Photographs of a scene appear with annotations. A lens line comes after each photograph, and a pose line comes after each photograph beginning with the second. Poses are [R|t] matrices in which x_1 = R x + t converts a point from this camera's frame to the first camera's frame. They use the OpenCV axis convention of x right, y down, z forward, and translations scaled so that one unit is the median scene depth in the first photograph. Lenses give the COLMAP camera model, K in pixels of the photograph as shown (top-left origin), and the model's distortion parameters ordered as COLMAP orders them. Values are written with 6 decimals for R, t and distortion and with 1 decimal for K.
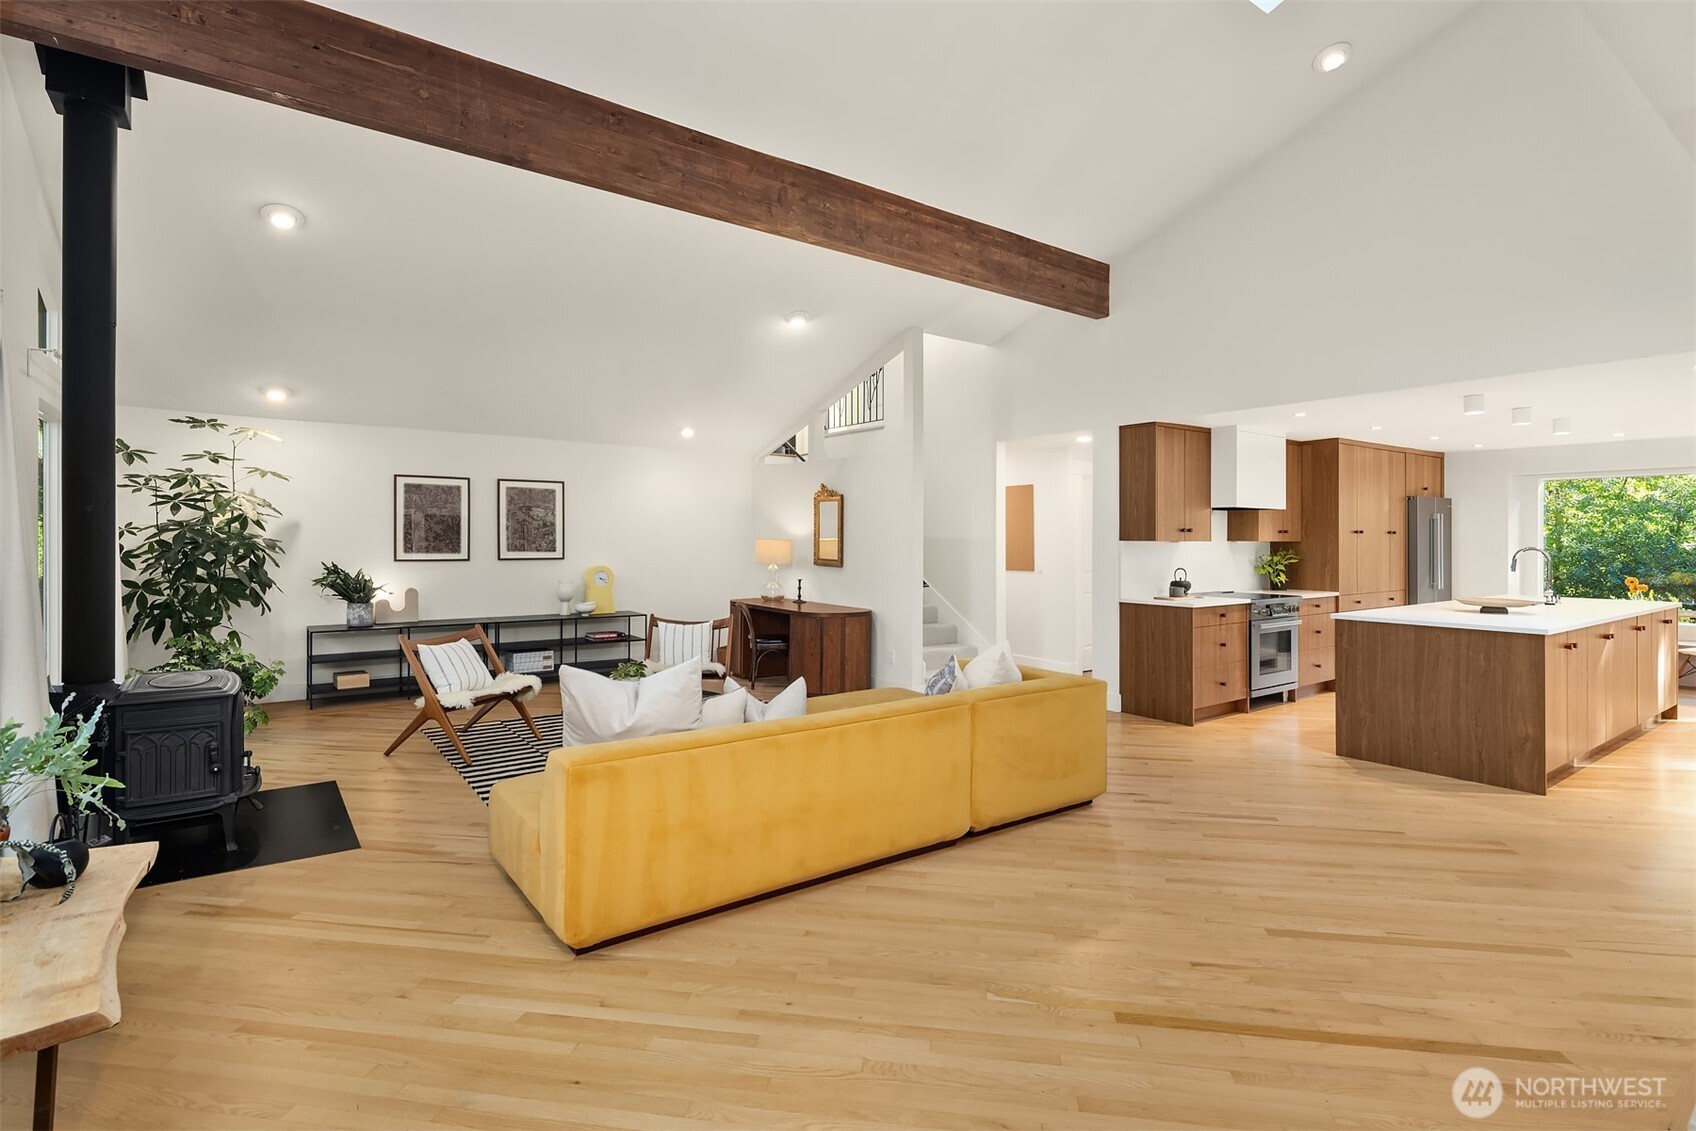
lens RADIAL K [[826.6, 0, 848.8], [0, 826.6, 538.6], [0, 0, 1]] dist [0.000954, 0.000534]
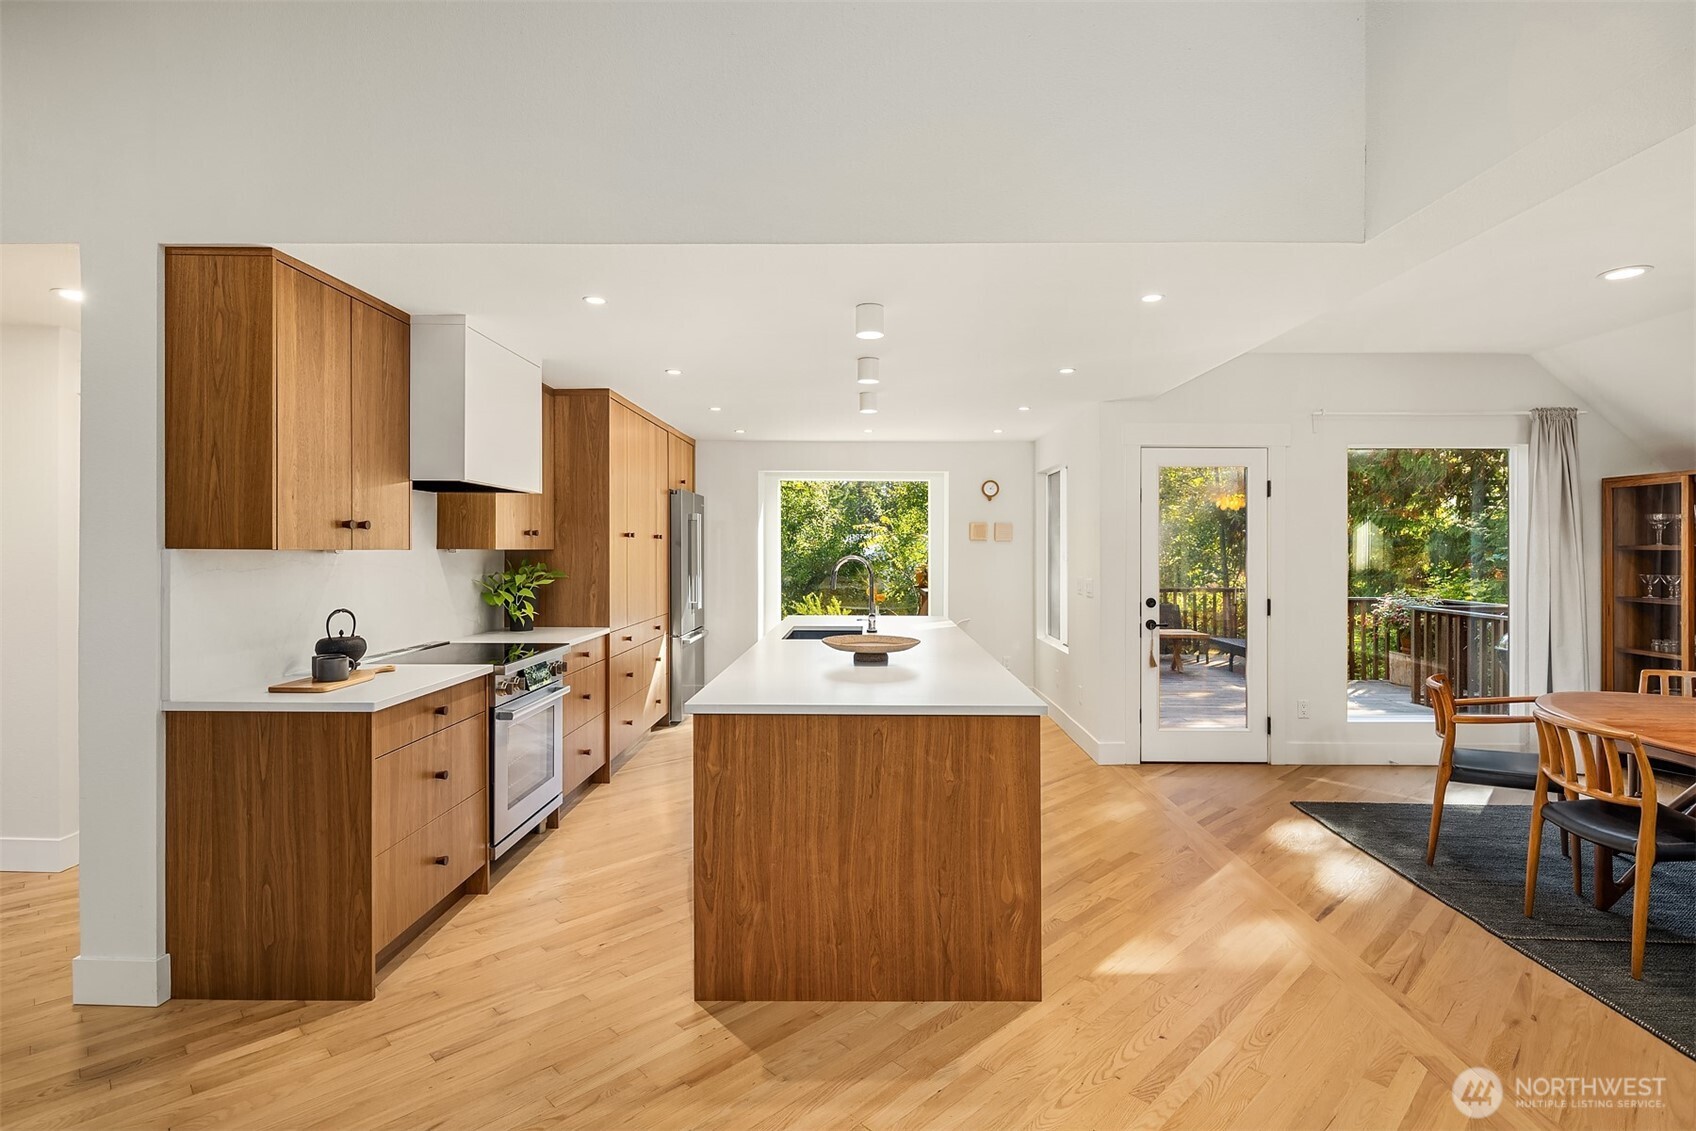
lens RADIAL K [[843.2, 0, 851.0], [0, 843.2, 546.4], [0, 0, 1]] dist [0.001677, 0.000299]
pose [[0.604669, -0.000663, 0.796477, 0.212345], [-0.000401, 0.999999, 0.001136, 0.000690], [-0.796477, -0.001006, 0.604668, 0.523219]]
